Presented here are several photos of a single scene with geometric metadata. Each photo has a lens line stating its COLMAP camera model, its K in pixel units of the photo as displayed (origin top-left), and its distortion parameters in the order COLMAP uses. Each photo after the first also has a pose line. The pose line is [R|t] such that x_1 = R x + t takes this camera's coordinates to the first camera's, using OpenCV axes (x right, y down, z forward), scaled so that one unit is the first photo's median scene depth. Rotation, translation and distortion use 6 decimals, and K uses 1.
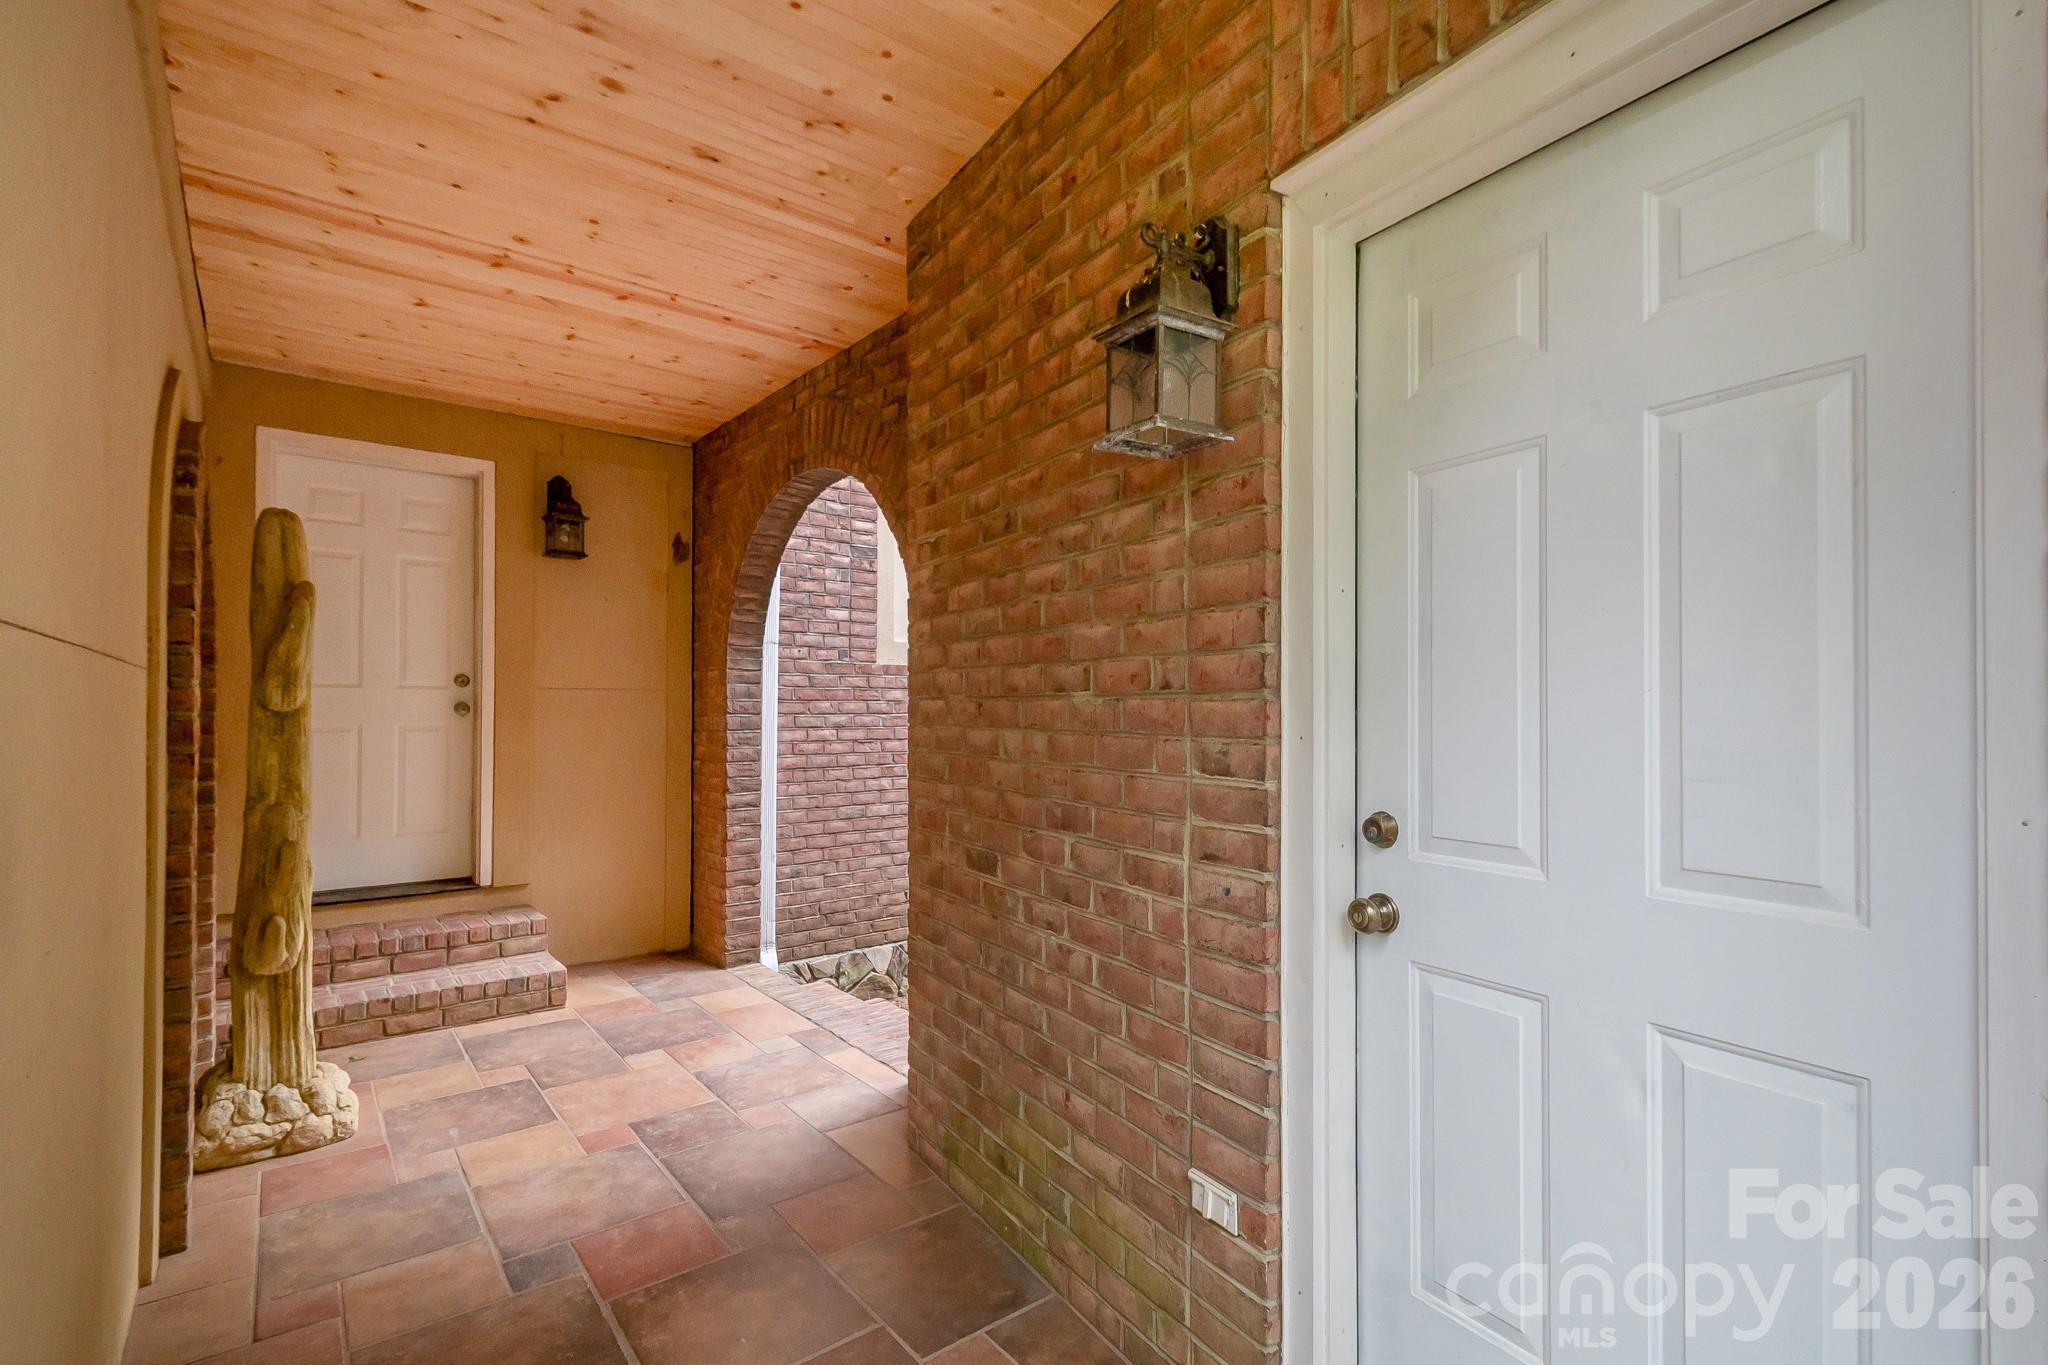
lens RADIAL K [[963.3, 0, 1024.2], [0, 963.3, 693.9], [0, 0, 1]] dist [0.004588, -0.002909]
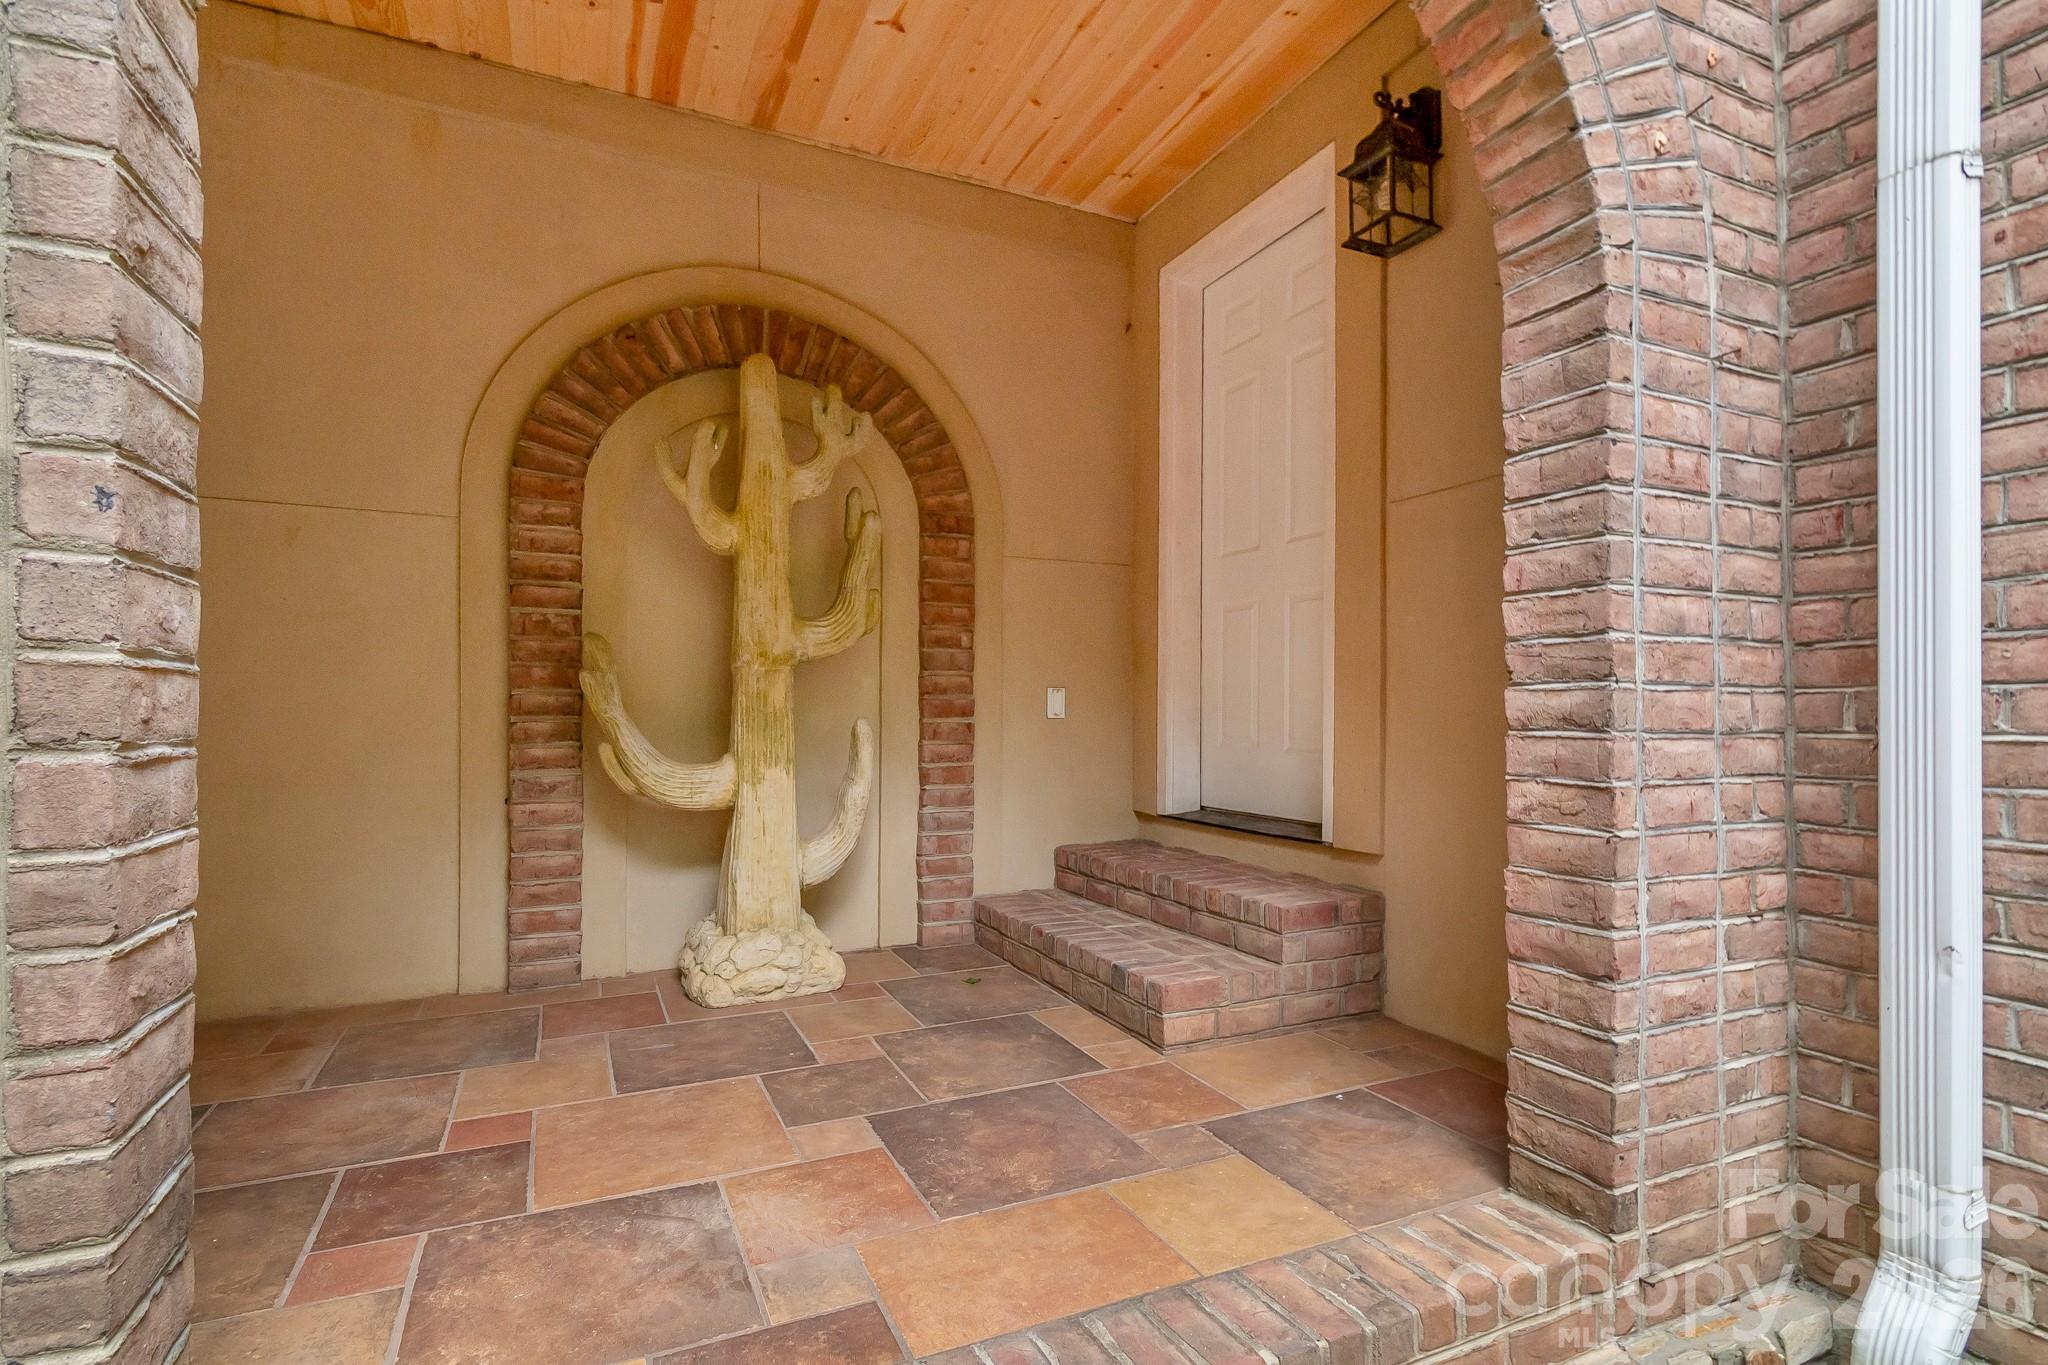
lens RADIAL K [[963.3, 0, 1092.2], [0, 963.3, 715.8], [0, 0, 1]] dist [0.004588, -0.002909]
pose [[-0.239836, -0.008502, -0.970776, 0.070142], [0.013420, 0.999837, -0.012072, 0.125459], [0.970721, -0.015924, -0.239683, 1.011060]]
